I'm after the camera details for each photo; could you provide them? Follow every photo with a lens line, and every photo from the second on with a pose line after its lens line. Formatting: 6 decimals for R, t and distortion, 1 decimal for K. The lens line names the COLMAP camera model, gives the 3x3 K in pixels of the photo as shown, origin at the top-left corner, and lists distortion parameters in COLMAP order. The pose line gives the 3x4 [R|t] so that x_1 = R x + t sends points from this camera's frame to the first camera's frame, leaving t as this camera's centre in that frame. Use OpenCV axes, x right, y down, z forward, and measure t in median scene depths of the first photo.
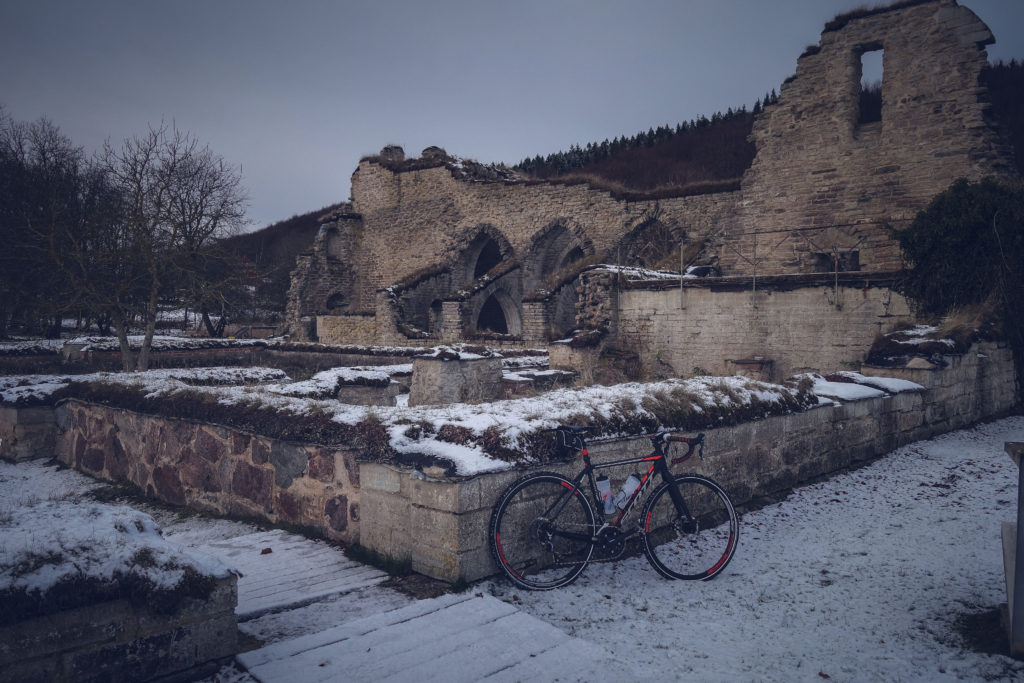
lens RADIAL K [[807.9, 0, 515.1], [0, 807.9, 345.0], [0, 0, 1]] dist [0.001868, -0.001569]
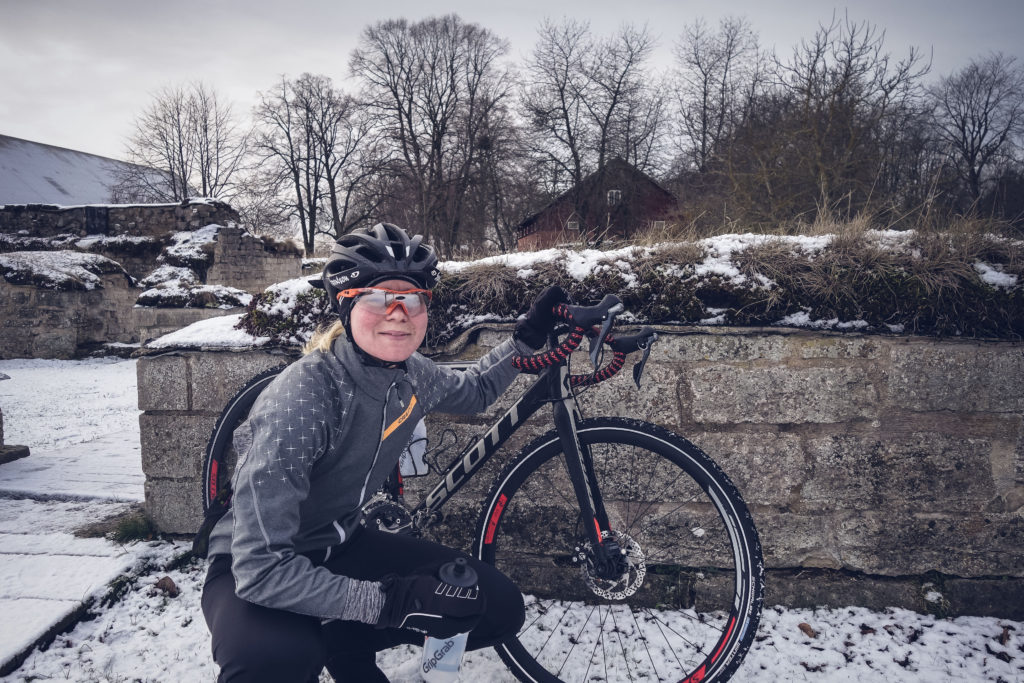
lens RADIAL K [[807.9, 0, 515.1], [0, 807.9, 345.0], [0, 0, 1]] dist [0.001868, -0.001569]
pose [[0.593916, 0.067792, -0.801666, 0.509433], [-0.004792, 0.996724, 0.080737, 0.104868], [0.804513, -0.044110, 0.592295, 0.807922]]
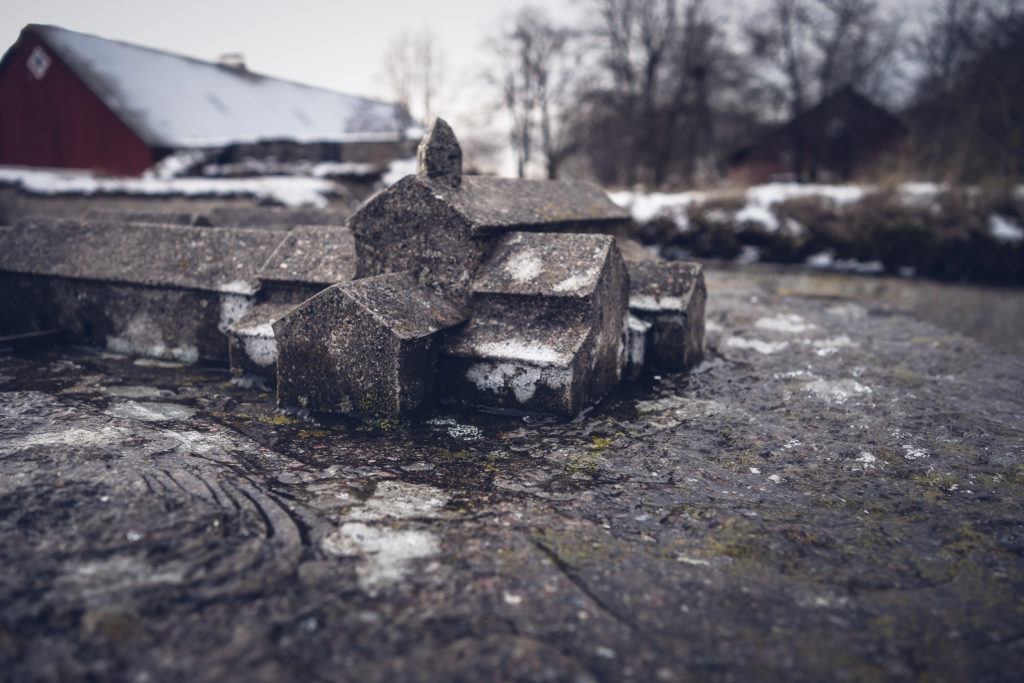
lens RADIAL K [[799.7, 0, 512.0], [0, 799.7, 341.5], [0, 0, 1]] dist [-0.003056, -0.000251]
pose [[0.365601, 0.166753, -0.915712, 0.667563], [-0.032093, 0.985494, 0.166647, 0.096922], [0.930218, -0.031539, 0.365649, 0.819526]]
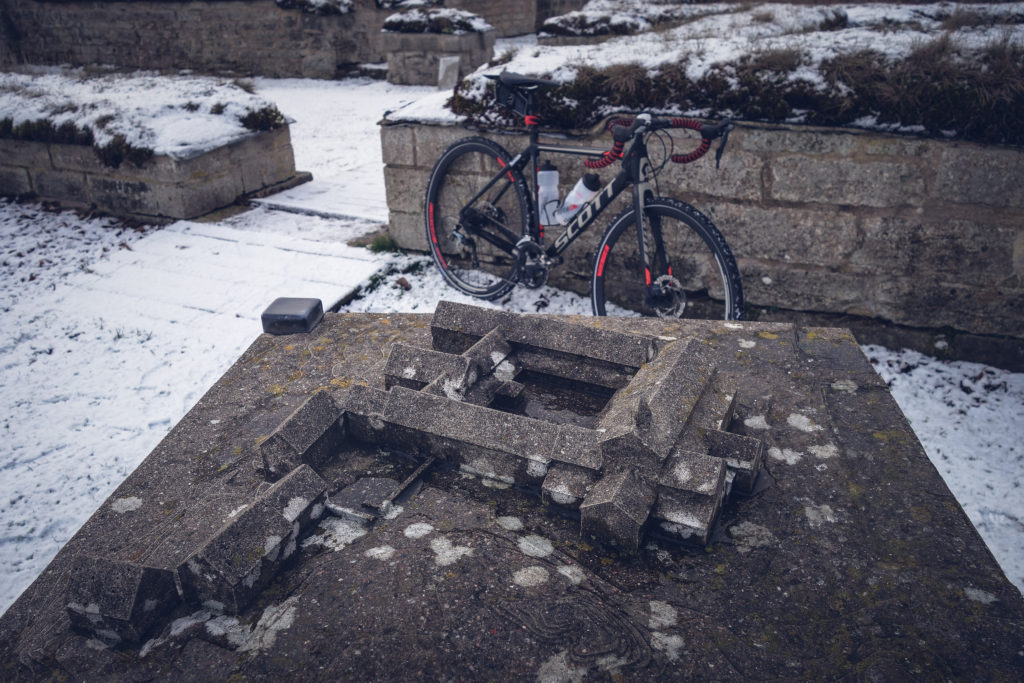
lens RADIAL K [[807.9, 0, 515.1], [0, 807.9, 345.0], [0, 0, 1]] dist [0.001868, -0.001569]
pose [[0.338629, 0.389912, -0.856329, 0.708865], [0.002536, 0.909716, 0.415224, 0.029271], [0.940916, -0.142778, 0.307068, 0.779360]]
